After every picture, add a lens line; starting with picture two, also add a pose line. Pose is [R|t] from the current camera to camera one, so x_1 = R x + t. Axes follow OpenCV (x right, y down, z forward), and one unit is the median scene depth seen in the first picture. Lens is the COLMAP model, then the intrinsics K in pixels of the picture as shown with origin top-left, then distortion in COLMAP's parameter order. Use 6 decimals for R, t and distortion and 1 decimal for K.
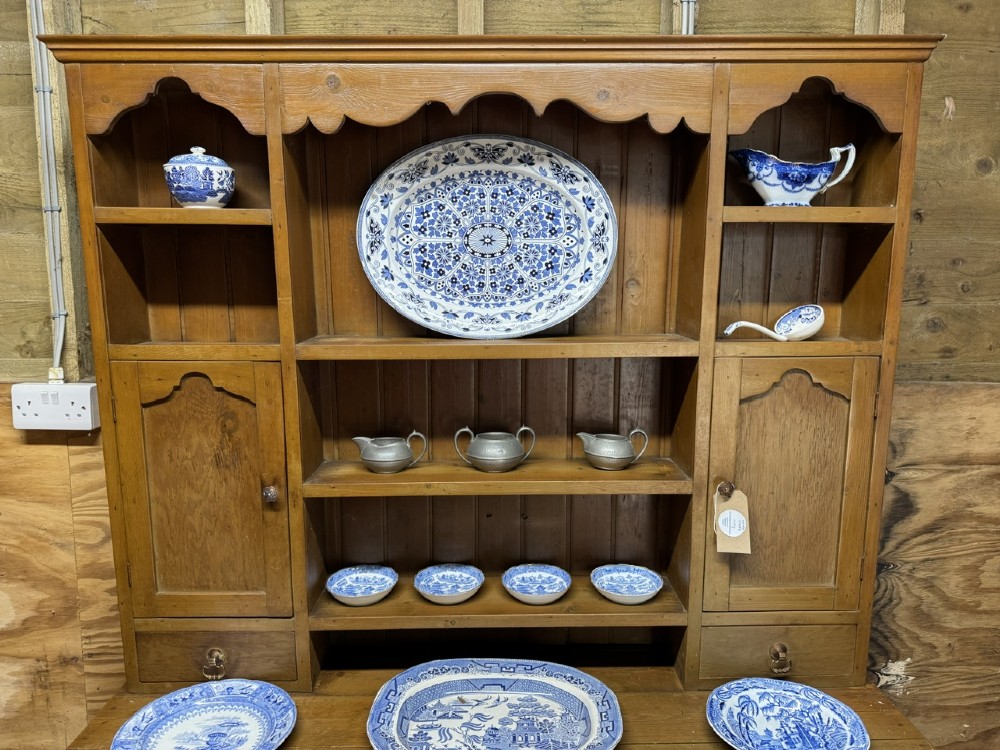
lens RADIAL K [[712.5, 0, 504.7], [0, 712.5, 377.2], [0, 0, 1]] dist [0.012471, -0.021944]
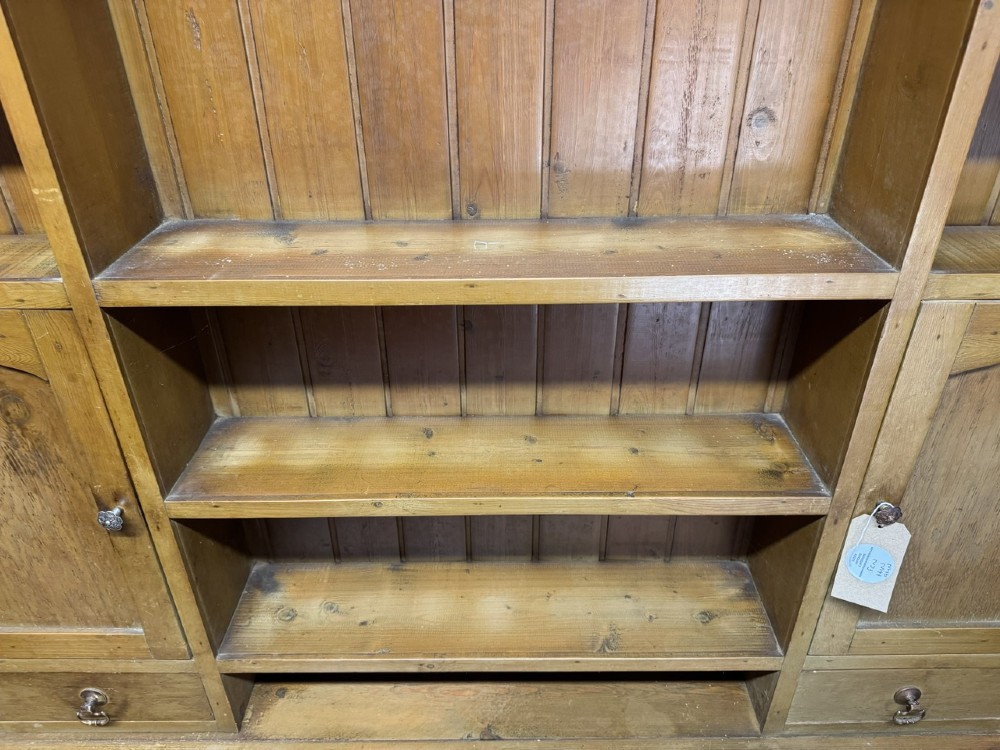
lens RADIAL K [[712.5, 0, 502.0], [0, 712.5, 372.5], [0, 0, 1]] dist [0.012471, -0.021944]
pose [[0.999893, 0.001627, -0.014542, 0.003247], [0.003875, 0.928872, 0.370382, -0.159343], [0.014111, -0.370398, 0.928766, 0.477514]]
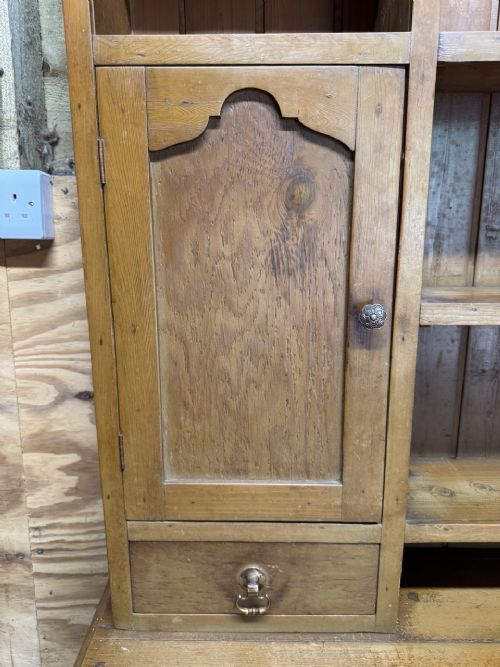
lens RADIAL K [[475.3, 0, 250.2], [0, 475.3, 336.8], [0, 0, 1]] dist [0.012471, -0.021944]
pose [[0.999704, 0.004842, -0.023825, -0.398214], [-0.003471, 0.998353, 0.057259, 0.151162], [0.024063, -0.057160, 0.998075, 0.588264]]
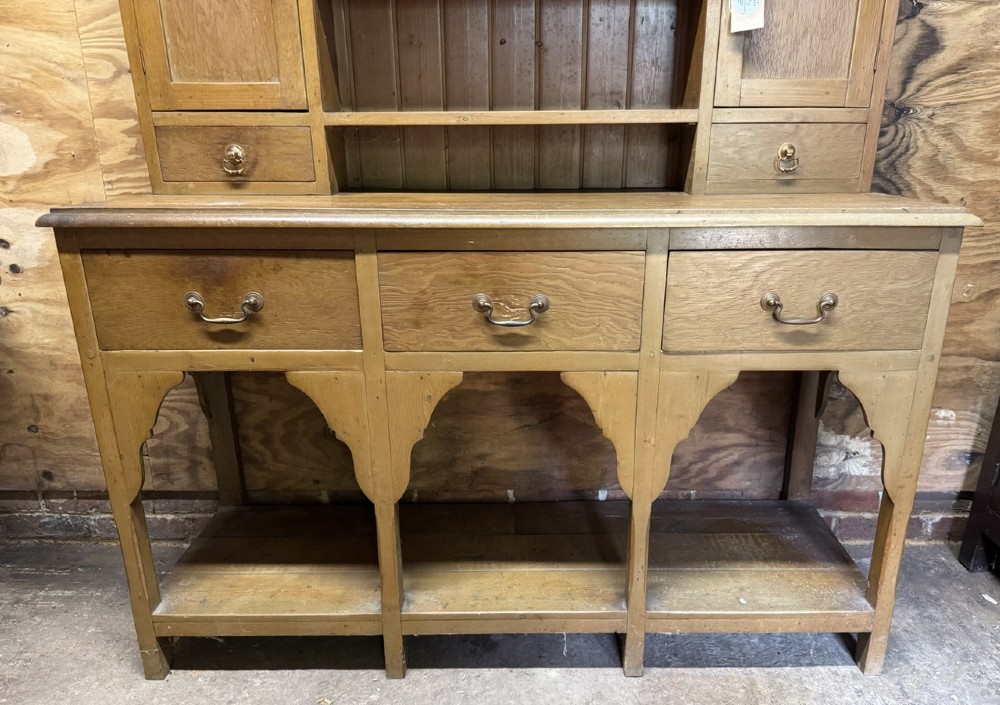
lens RADIAL K [[754.1, 0, 528.1], [0, 754.1, 405.1], [0, 0, 1]] dist [0.043405, -0.060463]
pose [[0.999930, 0.003767, -0.011207, 0.029571], [-0.001381, 0.978612, 0.205710, 0.519386], [0.011742, -0.205680, 0.978549, -0.136954]]
